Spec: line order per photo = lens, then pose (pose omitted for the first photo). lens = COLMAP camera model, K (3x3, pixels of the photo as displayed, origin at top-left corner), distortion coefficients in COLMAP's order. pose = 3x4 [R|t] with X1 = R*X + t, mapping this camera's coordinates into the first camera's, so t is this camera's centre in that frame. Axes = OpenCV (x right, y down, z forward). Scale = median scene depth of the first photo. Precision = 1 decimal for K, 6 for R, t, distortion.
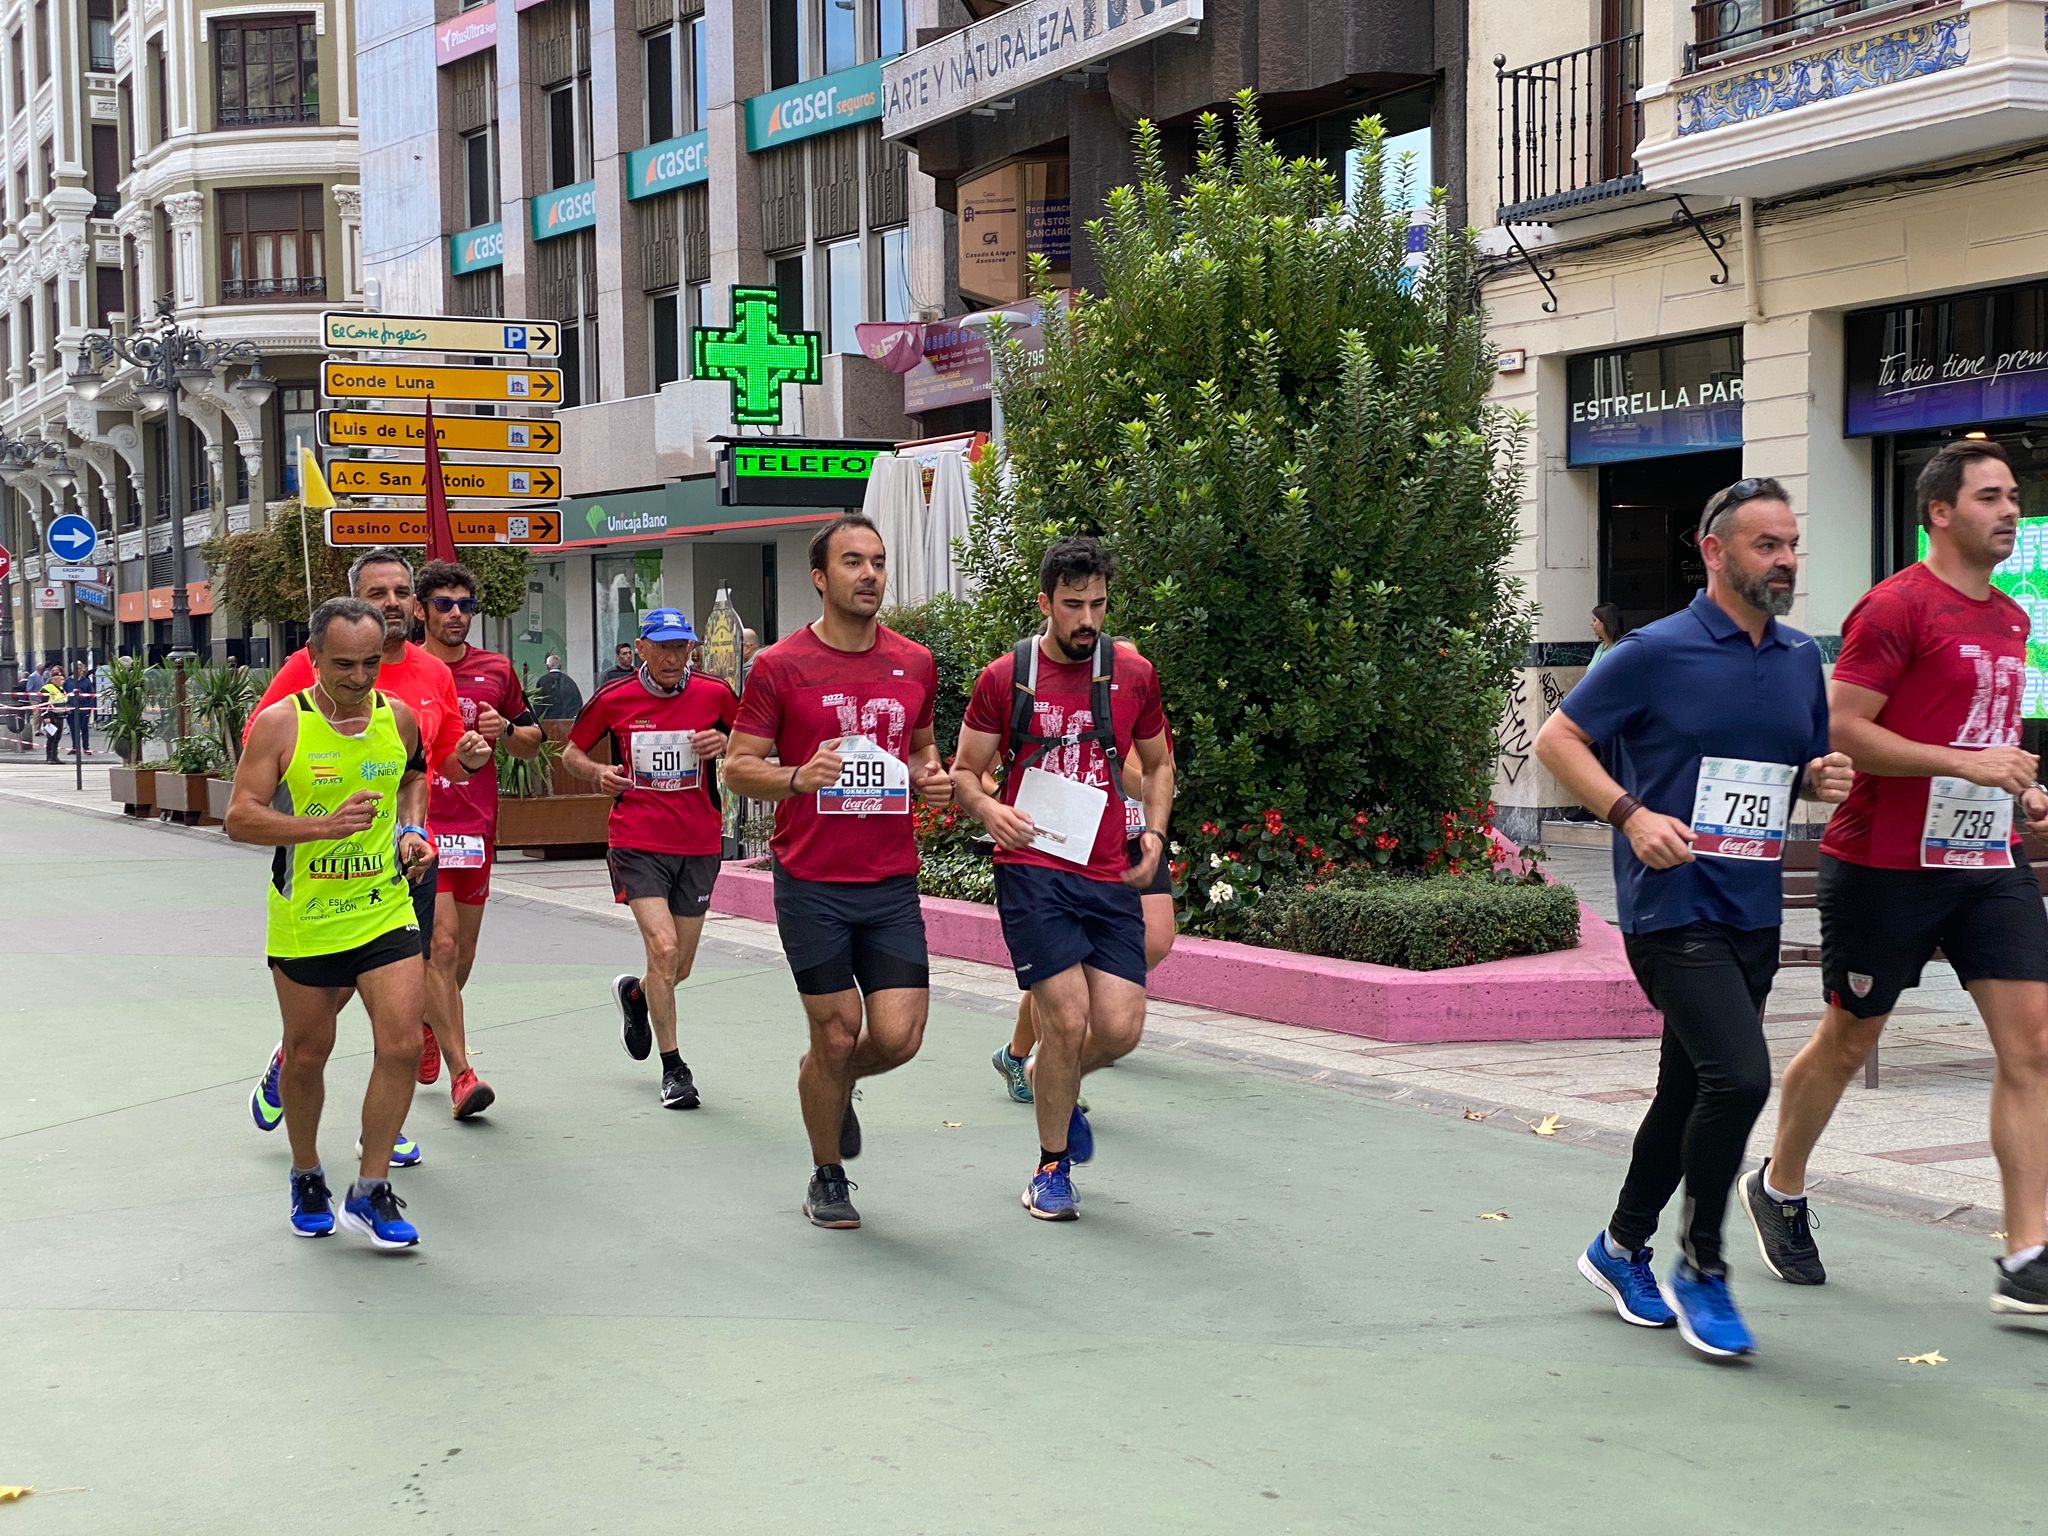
lens RADIAL K [[3068.0, 0, 1023.9], [0, 3068.0, 764.5], [0, 0, 1]] dist [0.224897, -0.554195]
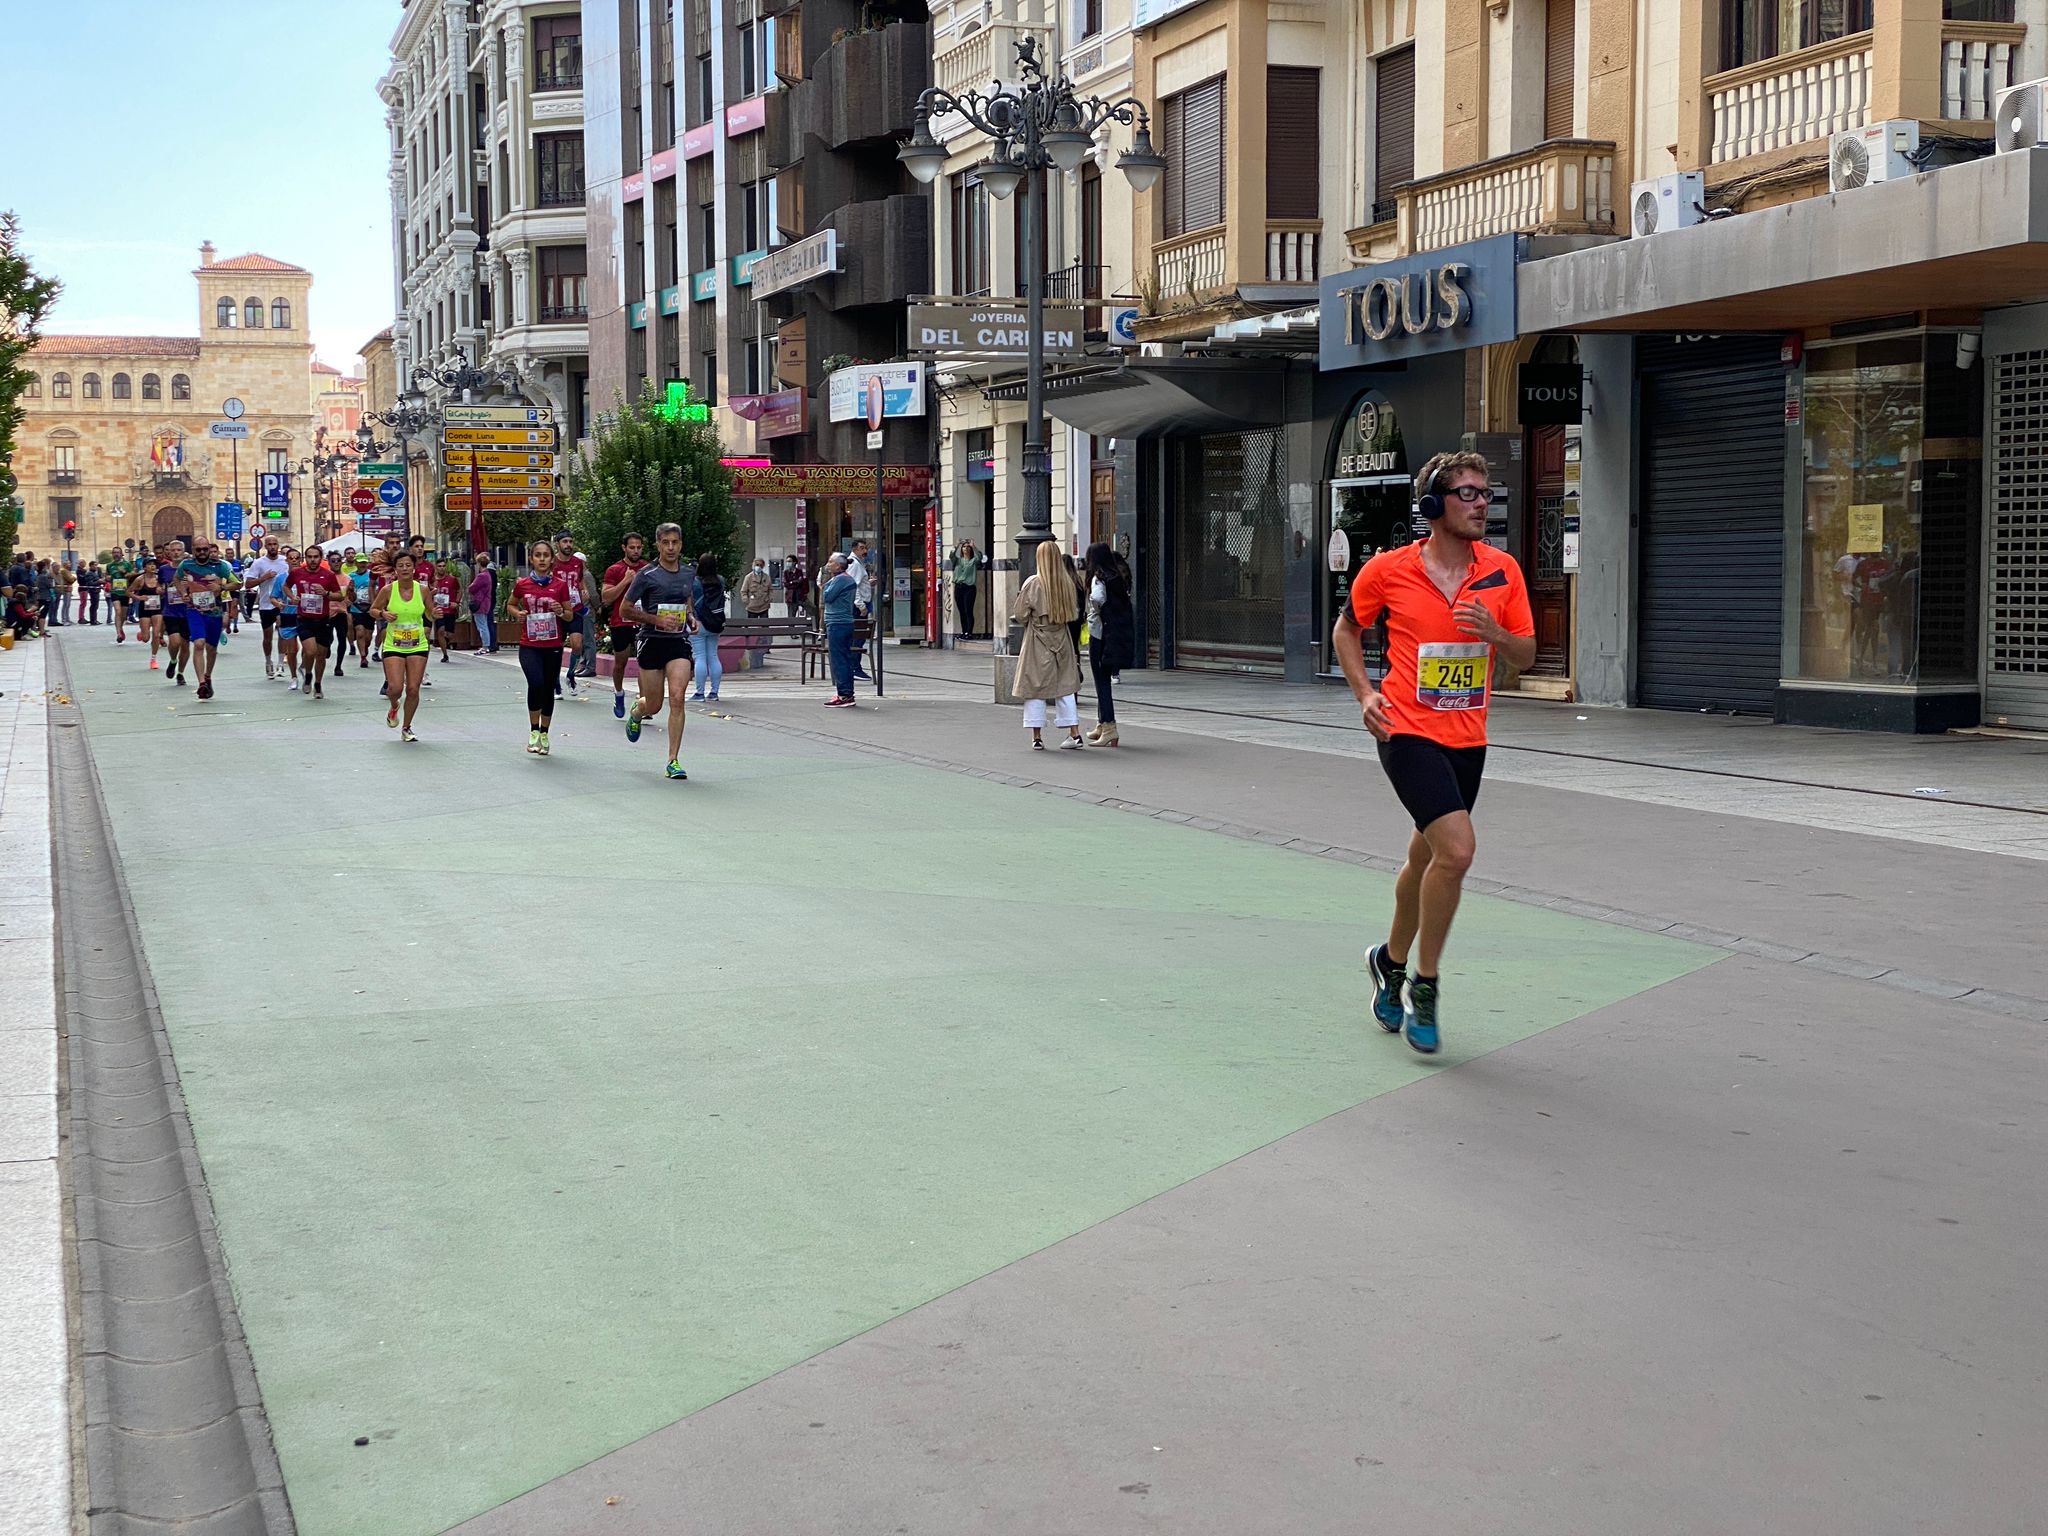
lens RADIAL K [[3045.9, 0, 1031.5], [0, 3045.9, 765.0], [0, 0, 1]] dist [0.179400, -0.337494]
pose [[0.987899, 0.018449, -0.153997, 0.212718], [-0.013252, 0.999310, 0.034703, 0.012048], [0.154531, -0.032243, 0.987462, -0.444706]]
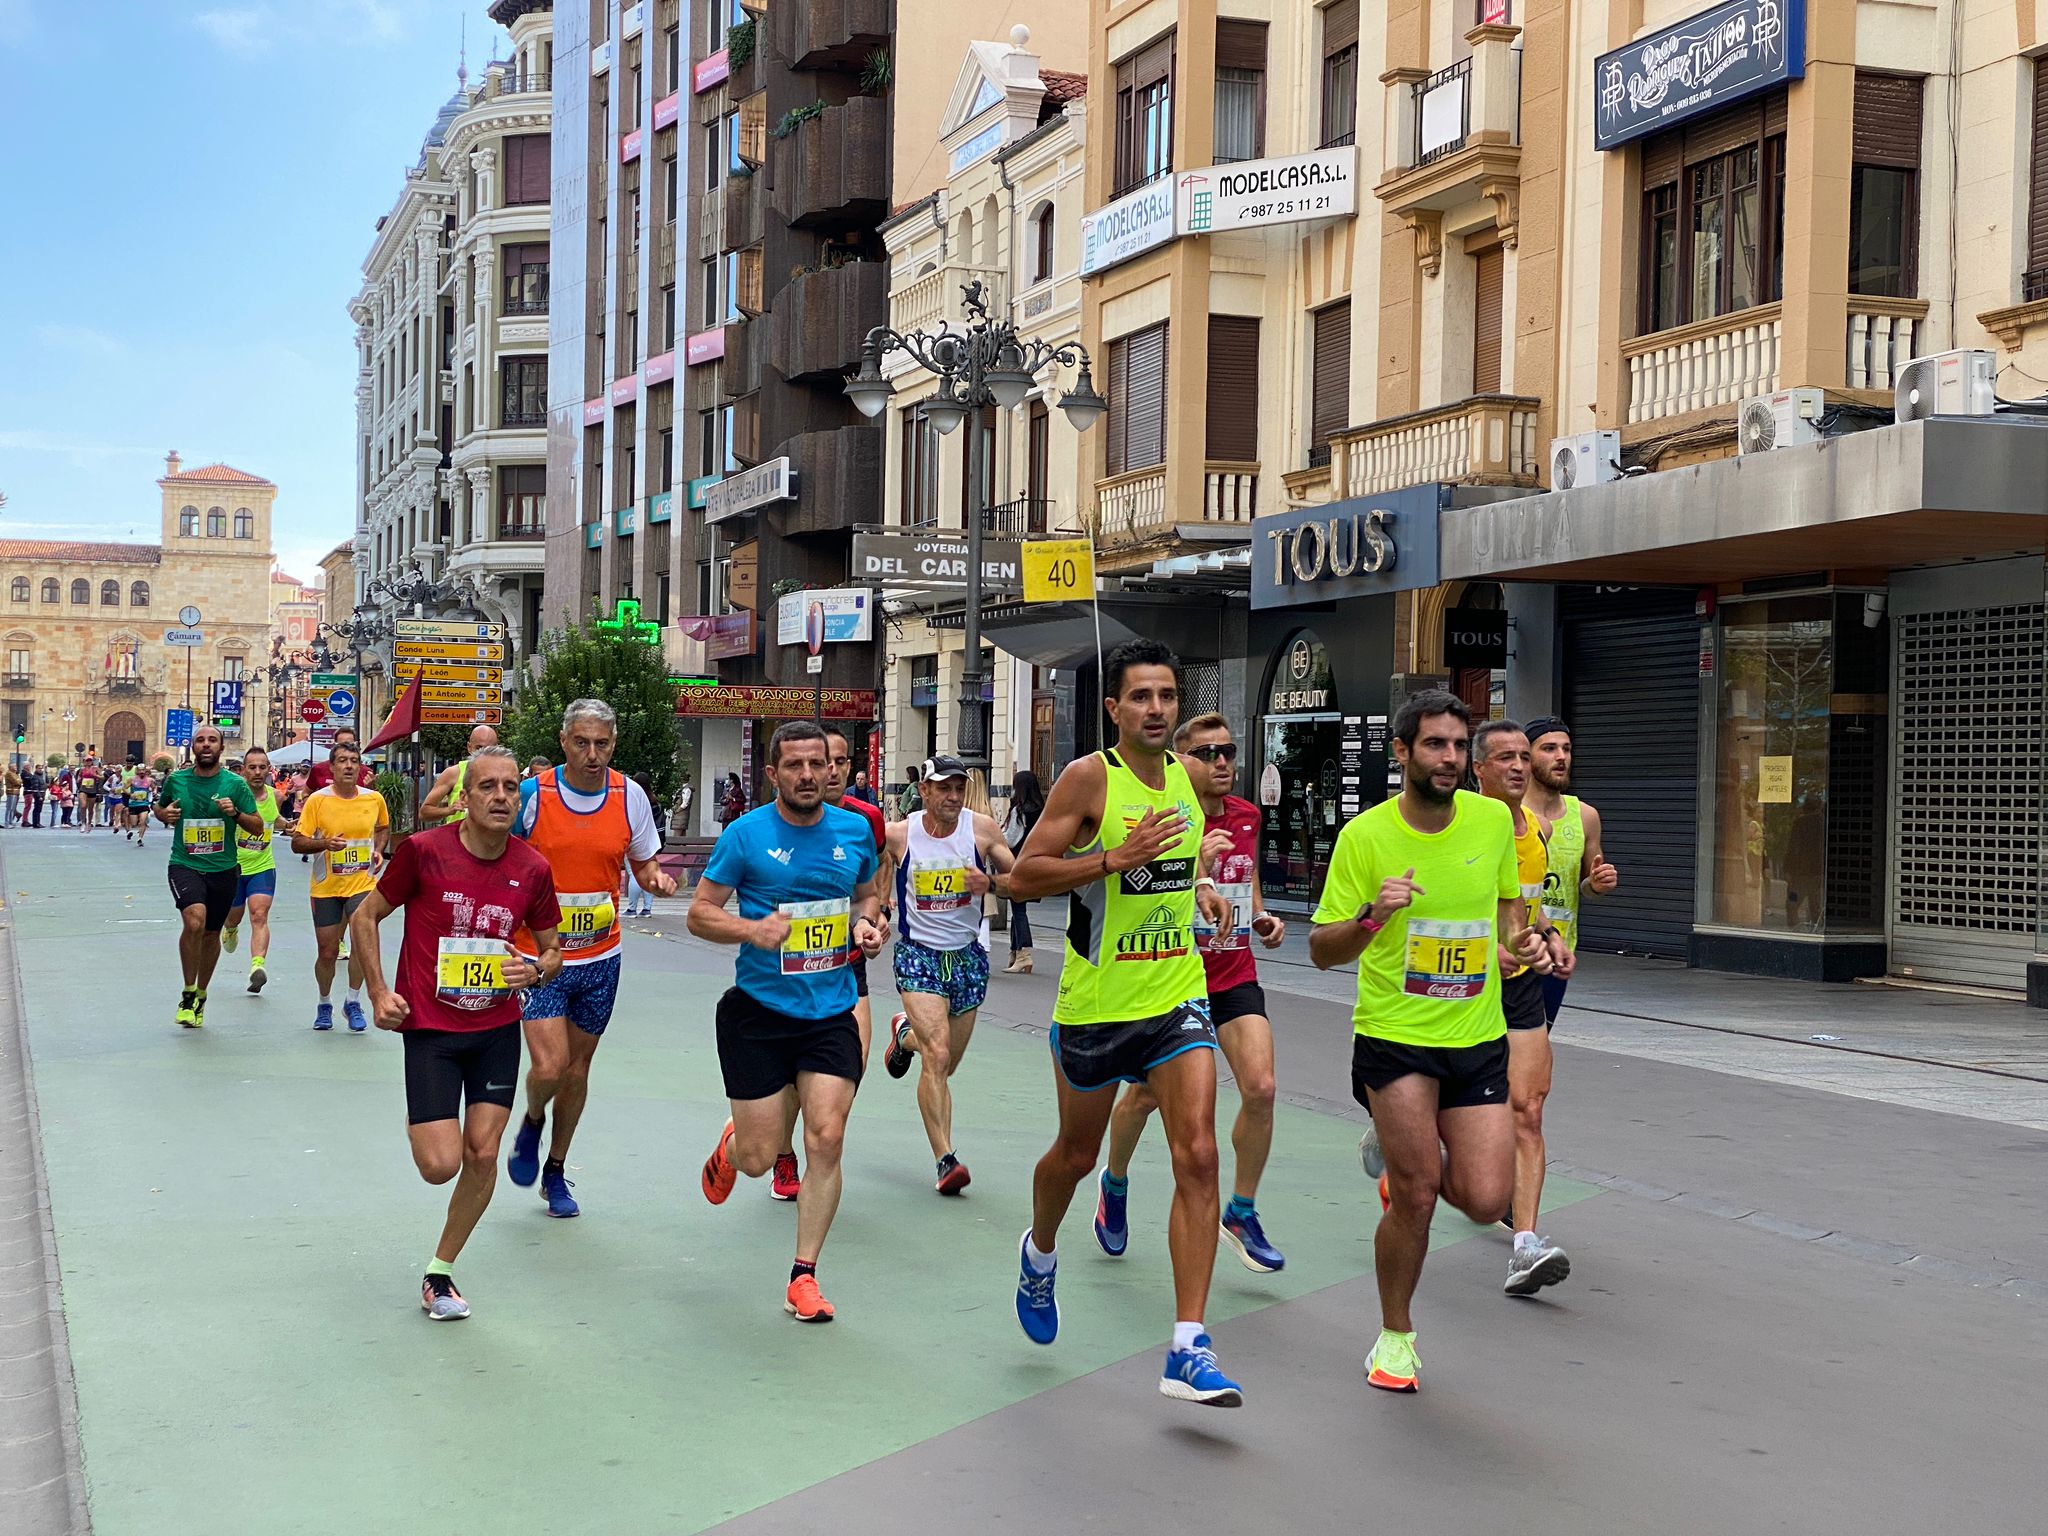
lens RADIAL K [[3048.2, 0, 1029.8], [0, 3048.2, 763.7], [0, 0, 1]] dist [0.158746, -0.218171]
pose [[0.989476, 0.033498, -0.140768, 0.217045], [-0.039503, 0.998415, -0.040083, 0.012053], [0.139202, 0.045221, 0.989231, -0.449583]]
